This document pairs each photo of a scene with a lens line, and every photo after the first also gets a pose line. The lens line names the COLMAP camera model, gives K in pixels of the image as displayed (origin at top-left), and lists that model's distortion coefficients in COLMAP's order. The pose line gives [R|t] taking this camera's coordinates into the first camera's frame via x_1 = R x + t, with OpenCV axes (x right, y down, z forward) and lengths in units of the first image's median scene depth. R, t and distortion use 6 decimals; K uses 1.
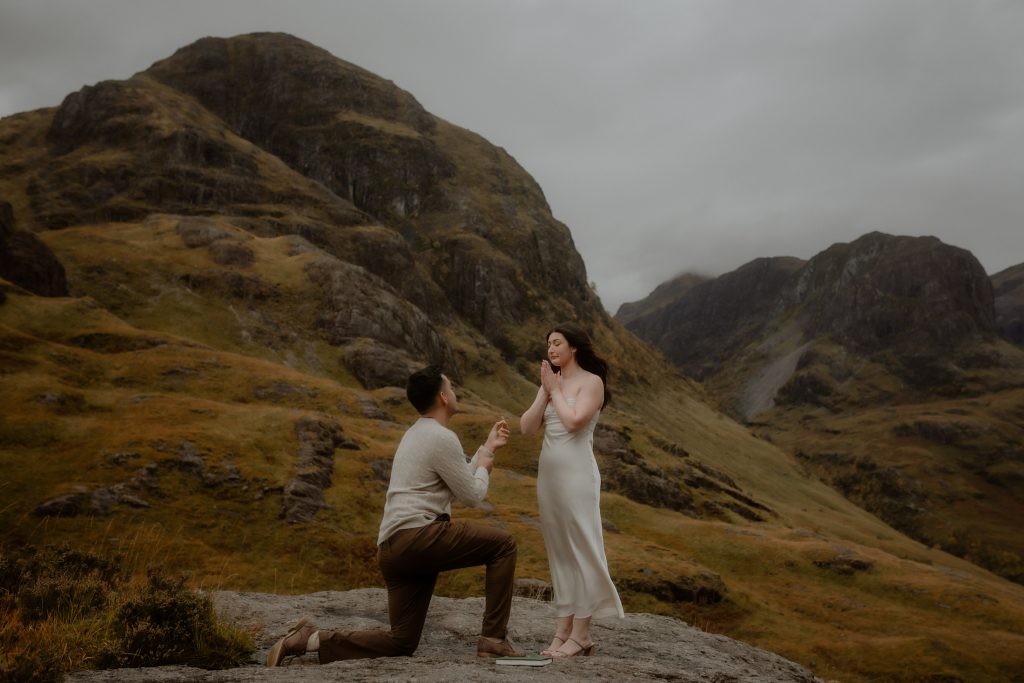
lens RADIAL K [[1089.5, 0, 533.7], [0, 1089.5, 390.5], [0, 0, 1]] dist [0.014235, 0.000000]
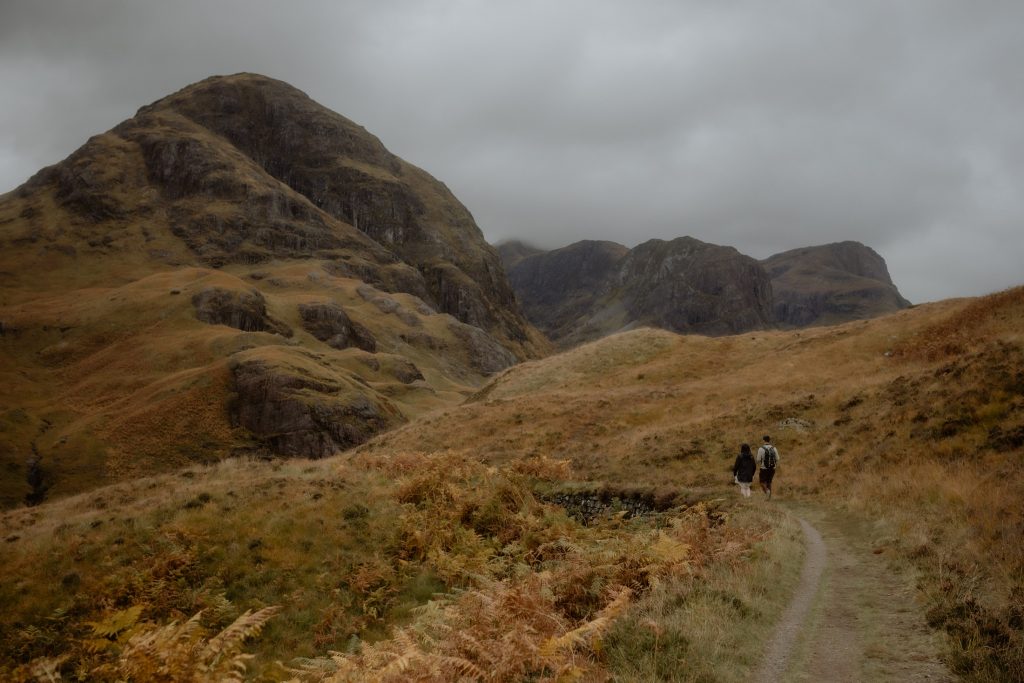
lens RADIAL K [[1089.5, 0, 505.2], [0, 1089.5, 406.7], [0, 0, 1]] dist [0.014235, 0.000000]
pose [[0.982366, 0.027907, 0.184875, -0.219199], [-0.042362, 0.996306, 0.074703, -0.058687], [-0.182108, -0.081217, 0.979919, -0.393428]]
